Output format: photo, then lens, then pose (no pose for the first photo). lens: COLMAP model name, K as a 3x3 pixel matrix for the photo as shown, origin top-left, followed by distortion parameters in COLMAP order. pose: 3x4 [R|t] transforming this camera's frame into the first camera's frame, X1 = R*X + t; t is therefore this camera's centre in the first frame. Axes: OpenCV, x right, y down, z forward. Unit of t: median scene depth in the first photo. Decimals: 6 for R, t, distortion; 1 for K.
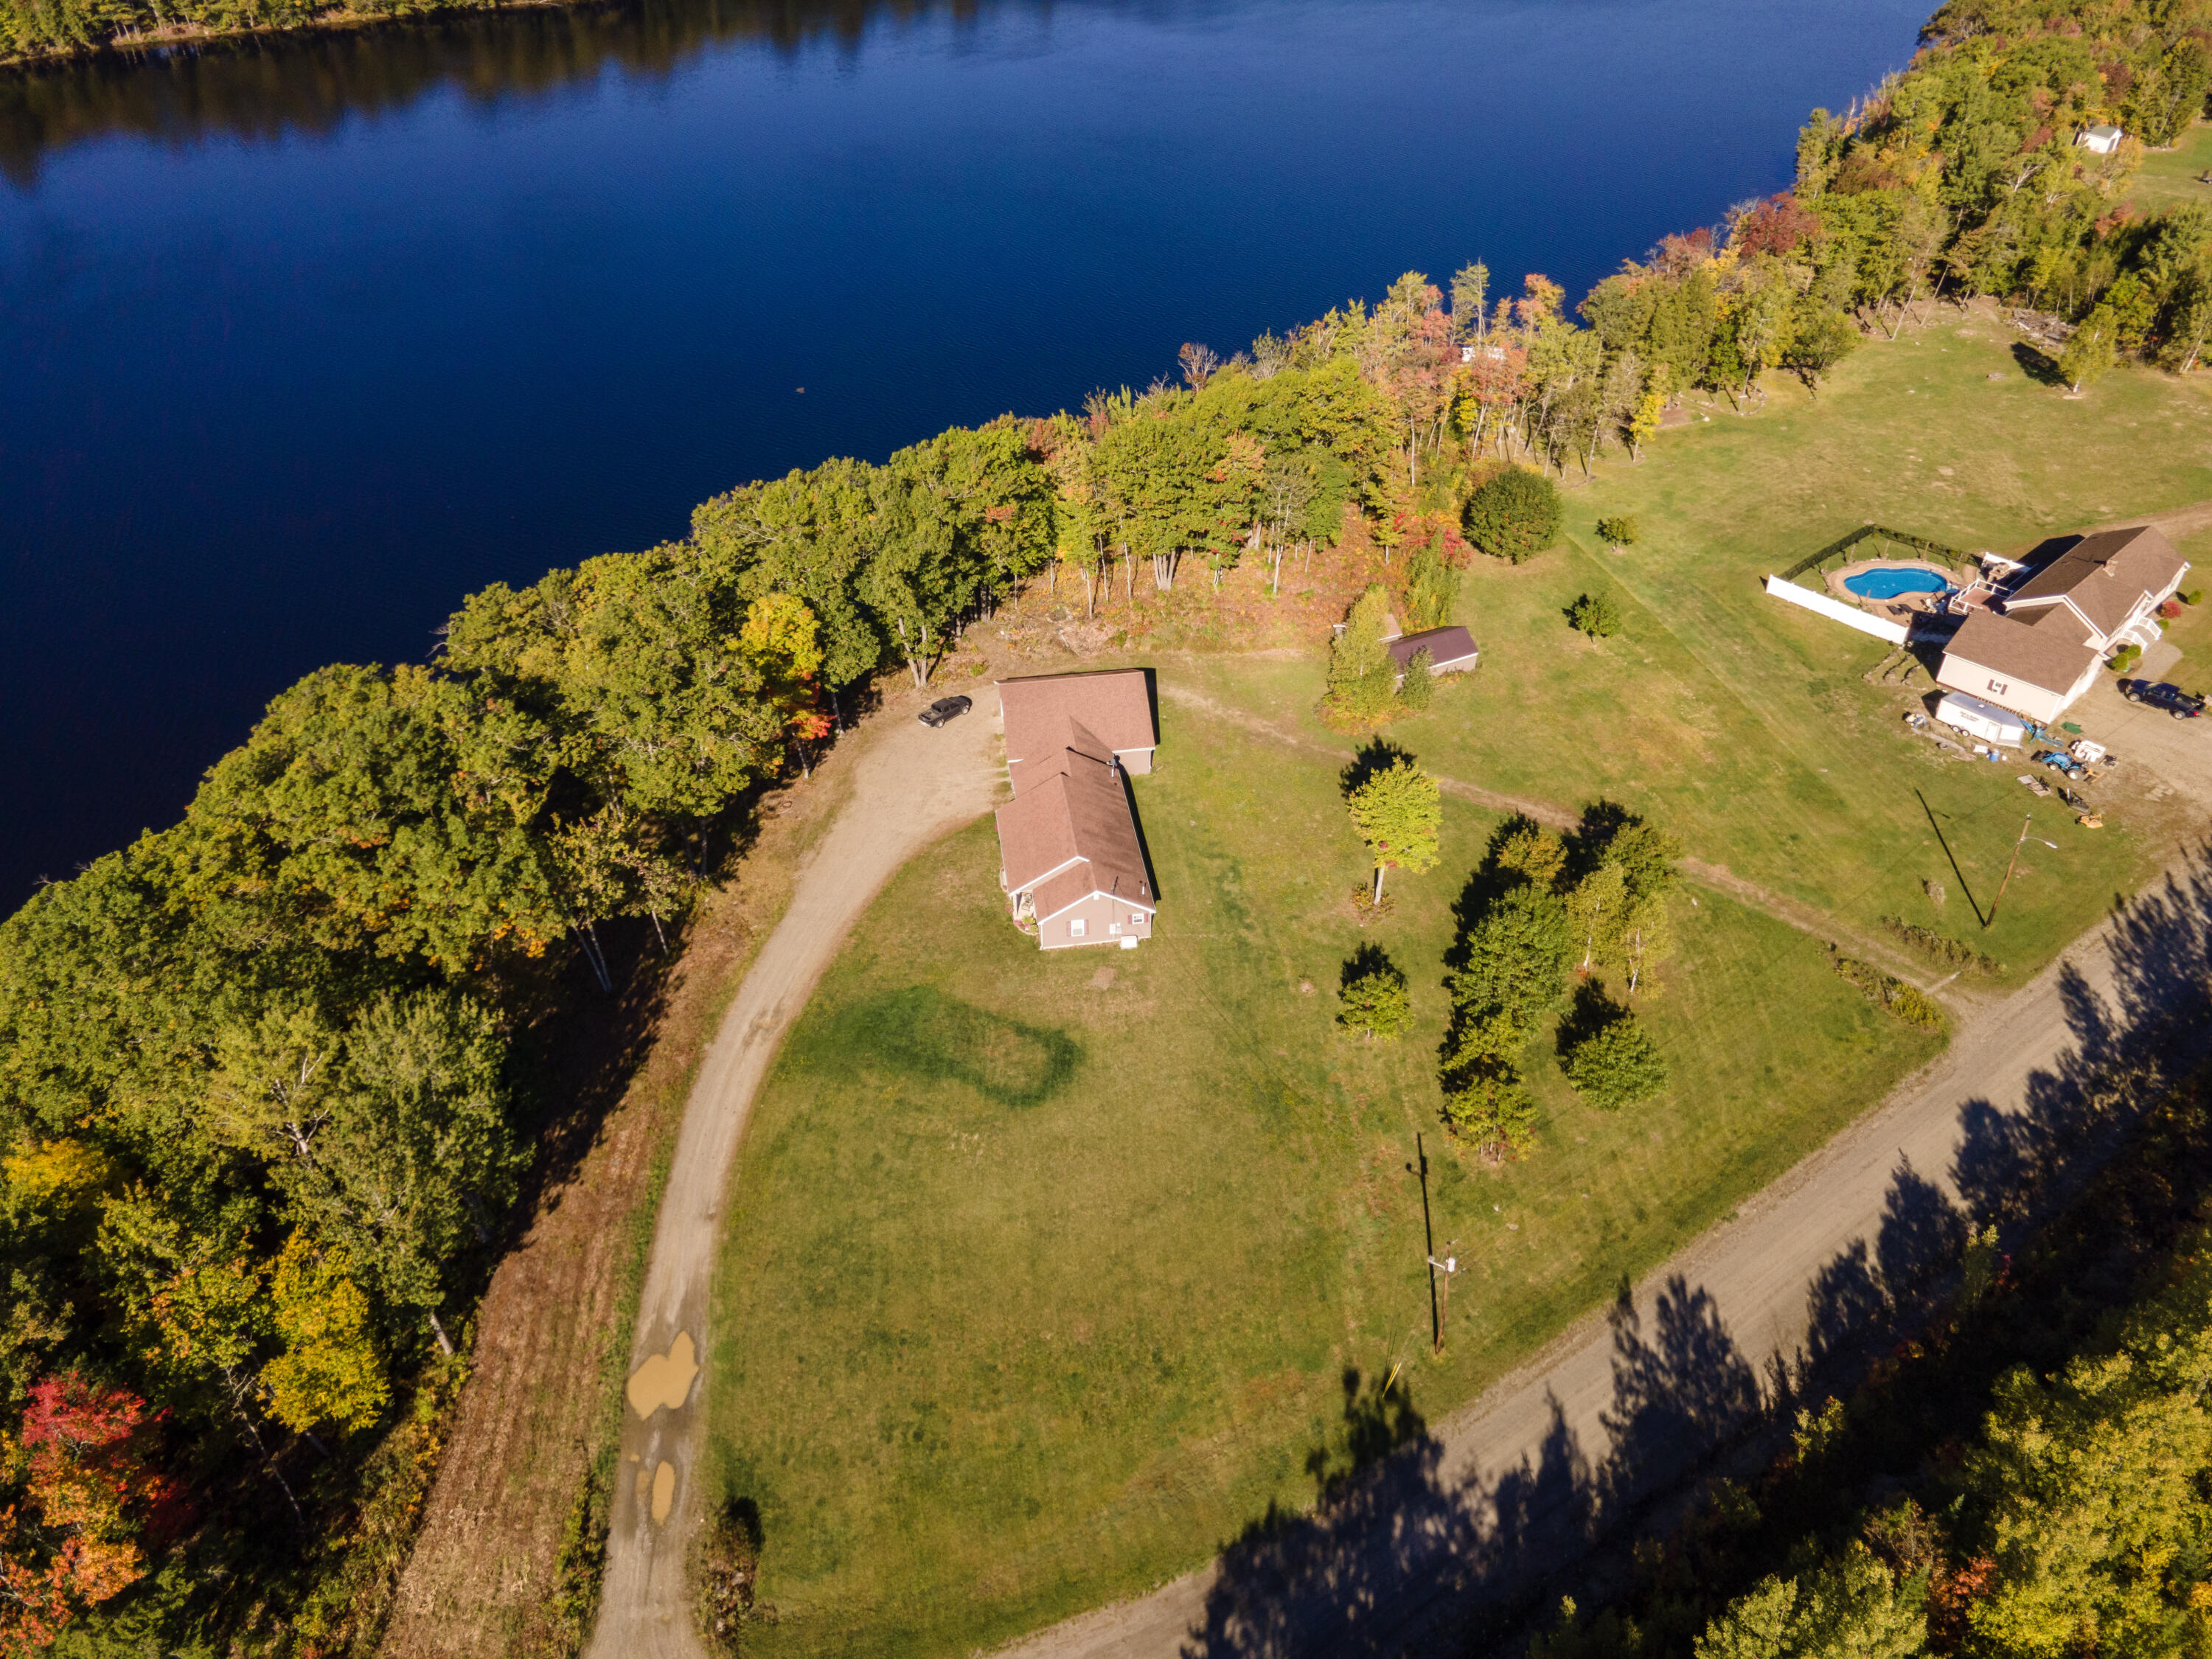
lens RADIAL K [[1595.8, 0, 1113.2], [0, 1595.8, 818.8], [0, 0, 1]] dist [0.030932, 0.020796]
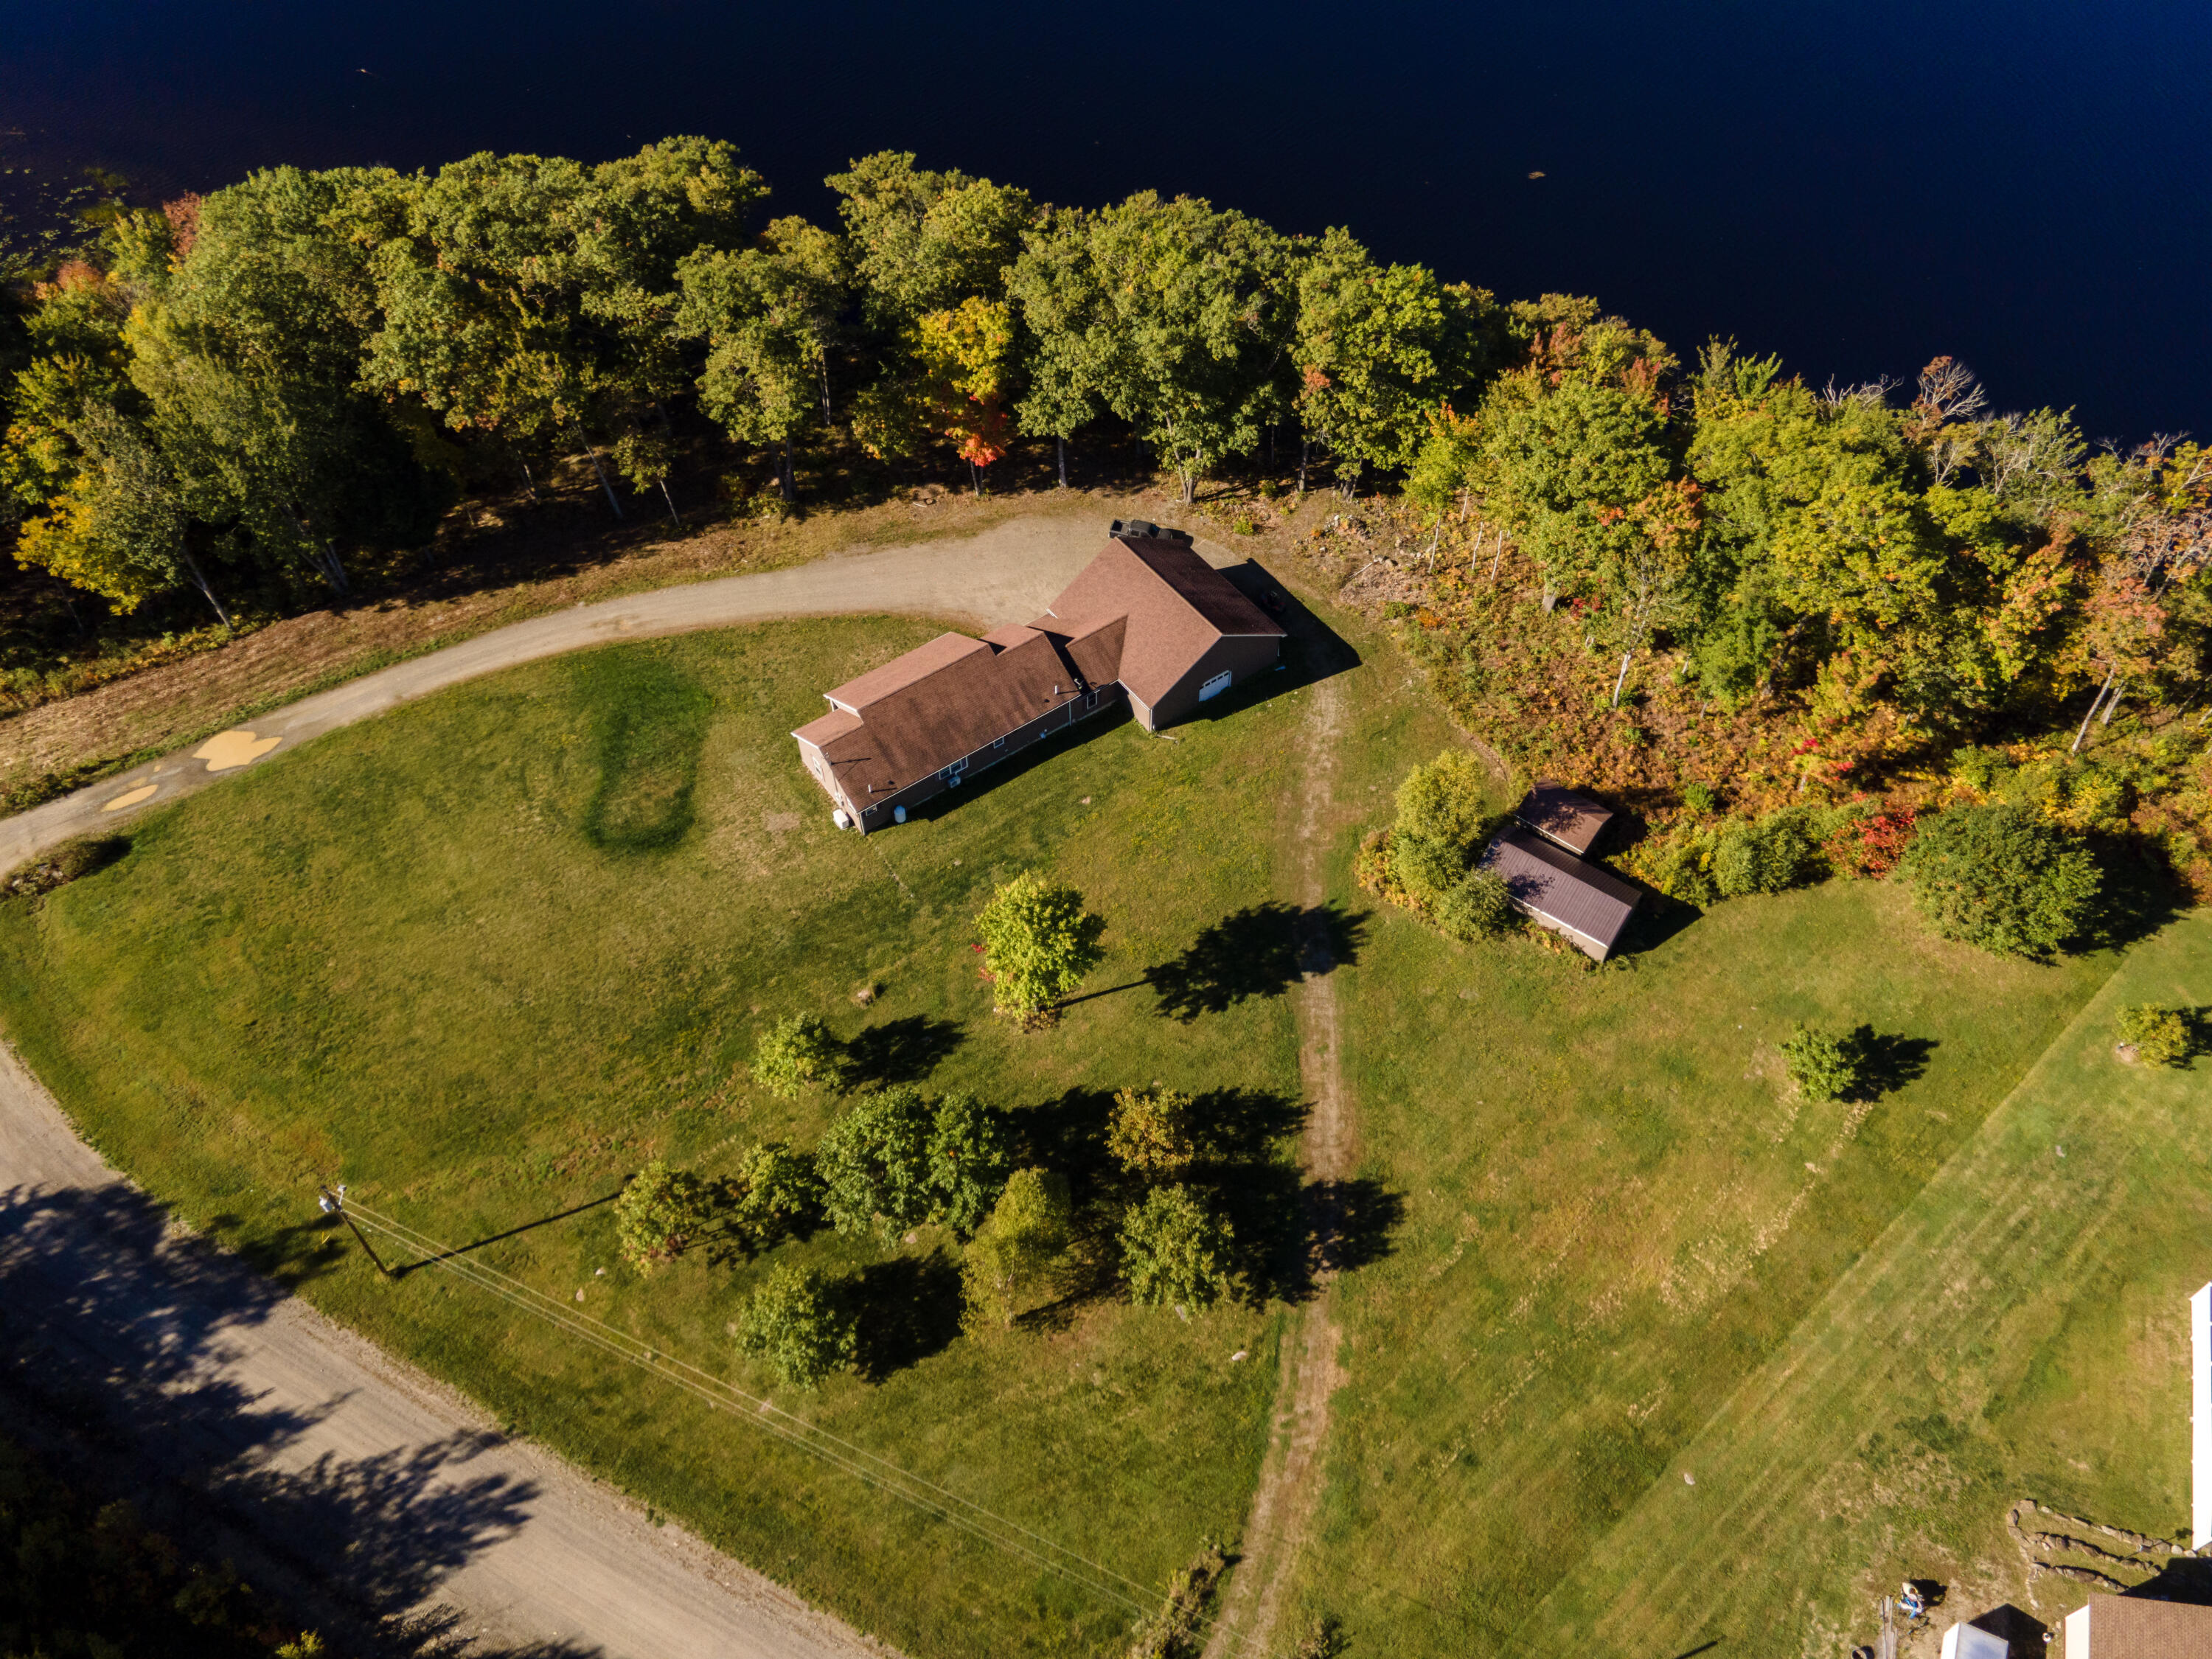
lens RADIAL K [[1593.9, 0, 1111.0], [0, 1593.9, 821.5], [0, 0, 1]] dist [0.023735, 0.045468]
pose [[0.457972, 0.694682, -0.554688, 0.662374], [-0.542635, 0.712691, 0.444542, -0.462835], [0.704137, 0.097405, 0.703352, 0.542749]]
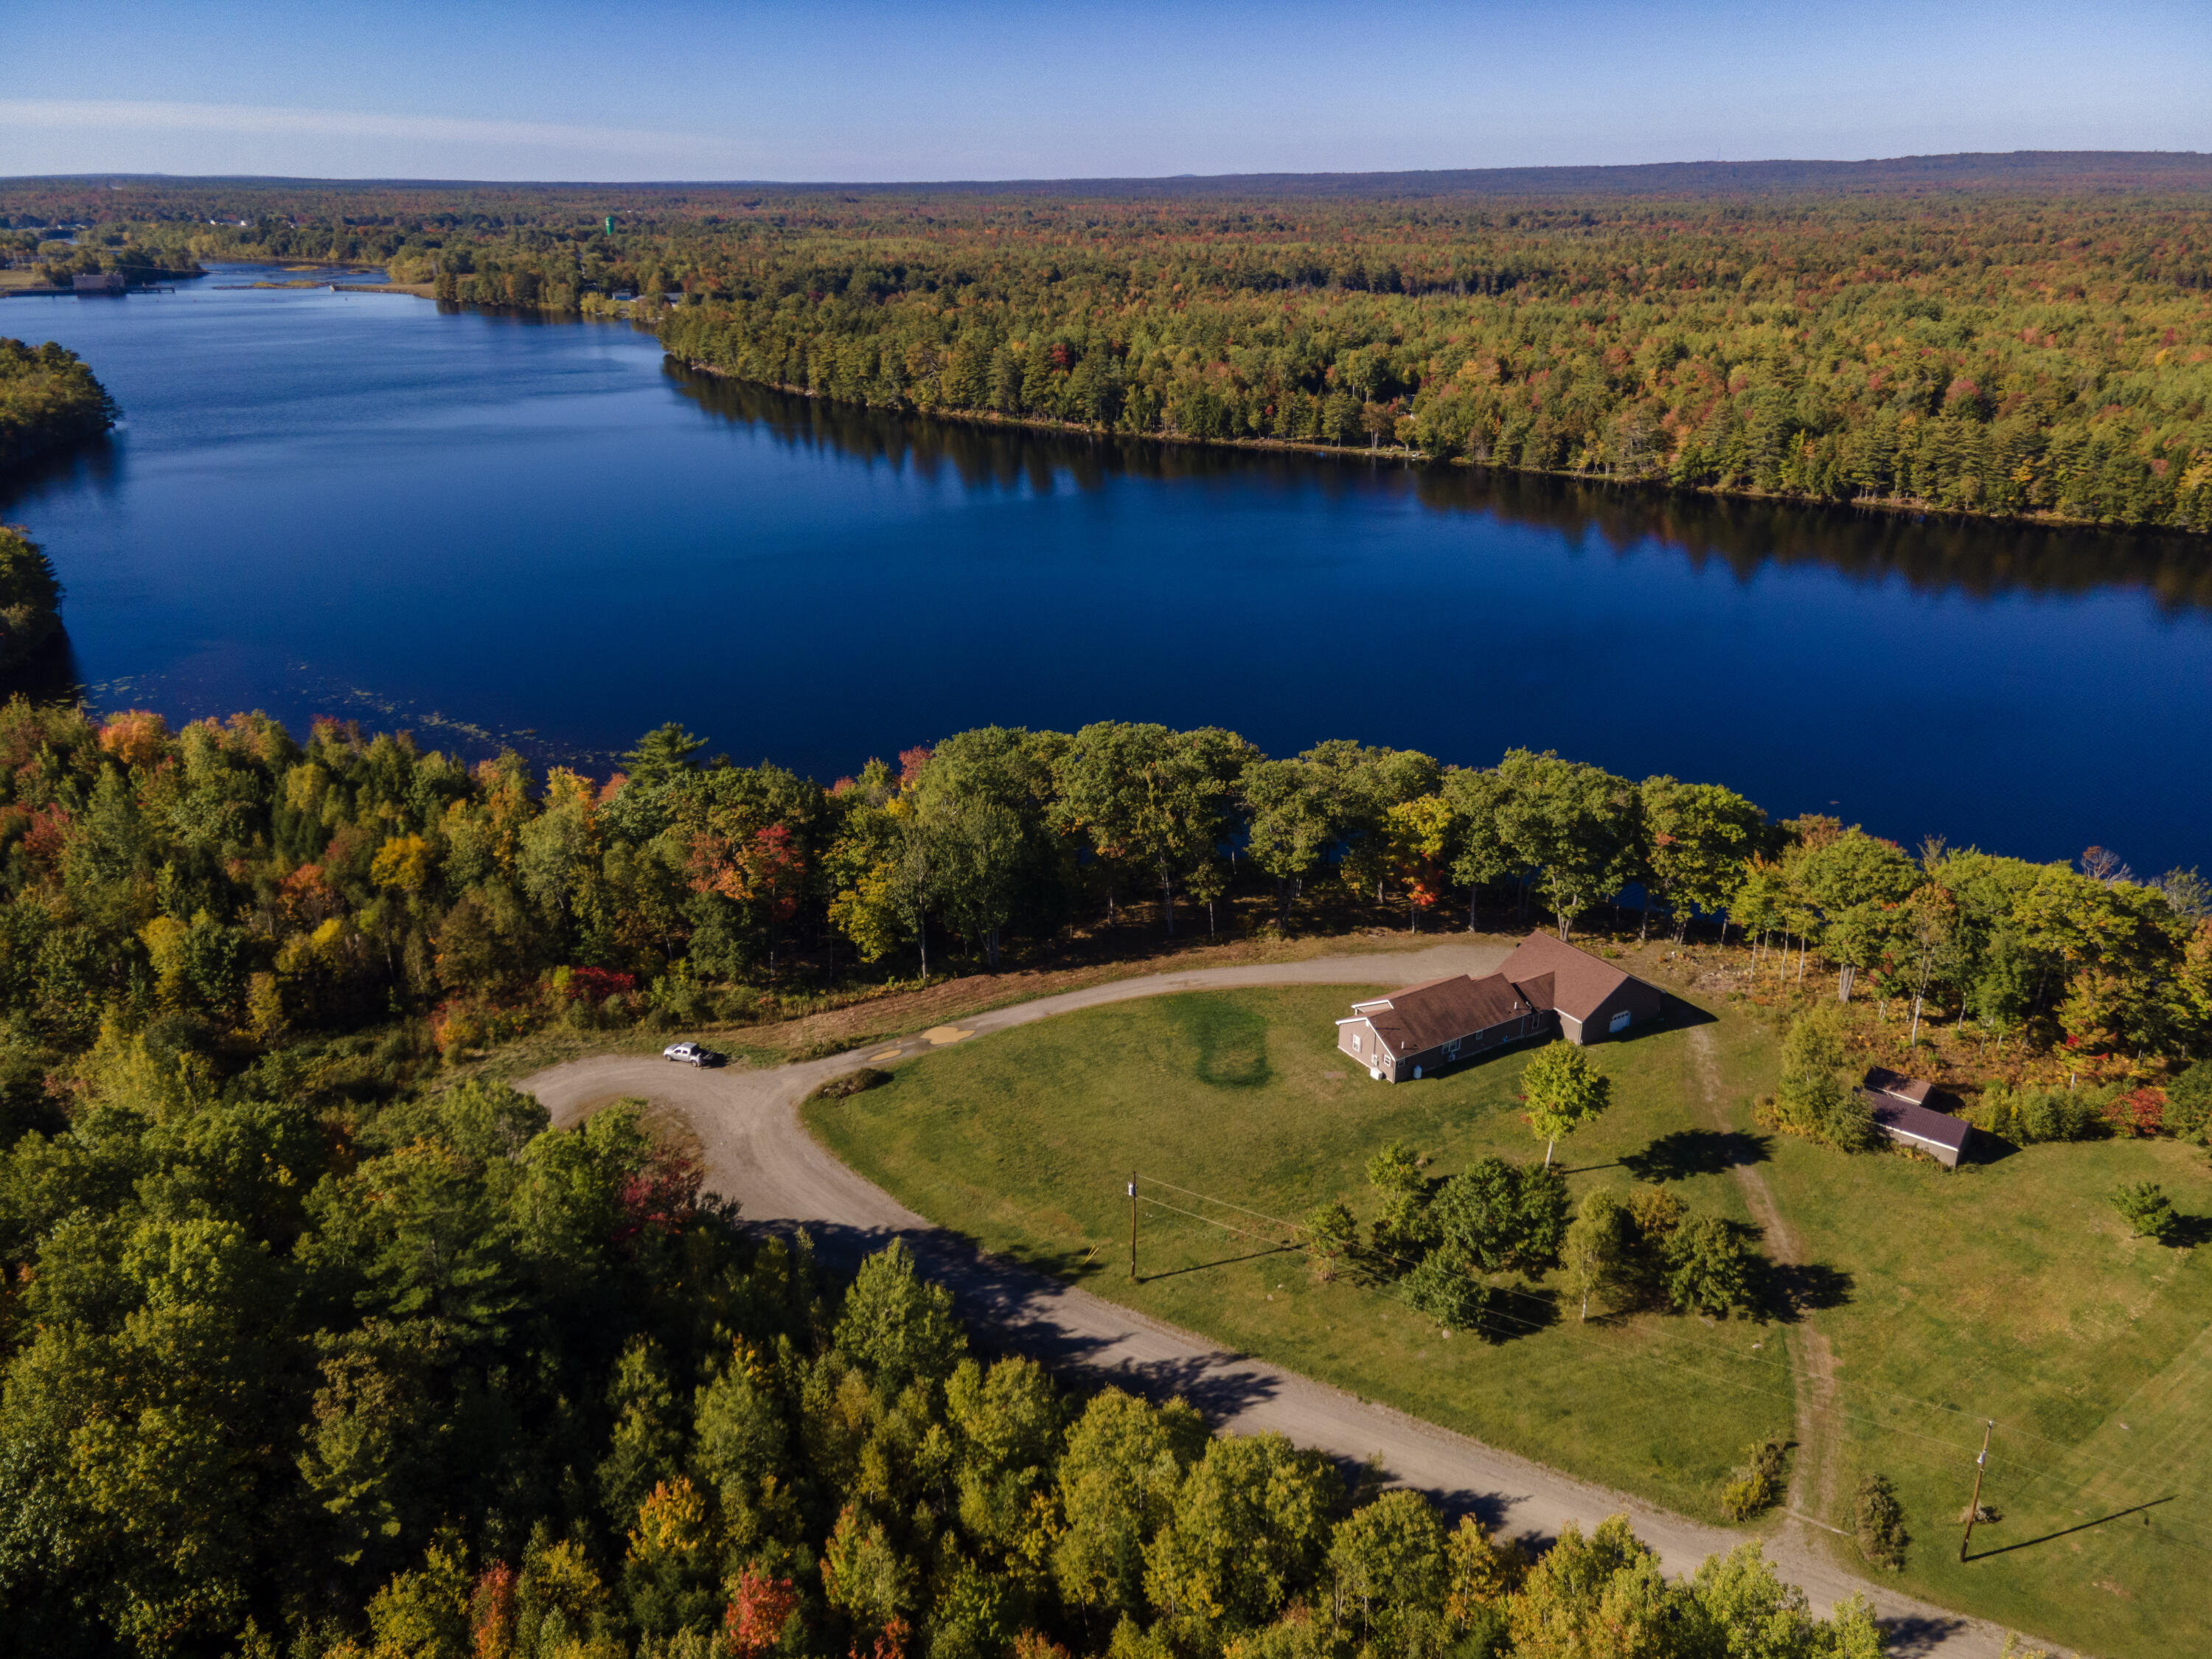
lens RADIAL K [[1593.9, 0, 1111.0], [0, 1593.9, 821.5], [0, 0, 1]] dist [0.023735, 0.045468]
pose [[0.395591, 0.338500, -0.853771, 1.102093], [-0.561636, 0.824688, 0.066738, -0.065818], [0.726686, 0.453108, 0.516353, 0.089761]]
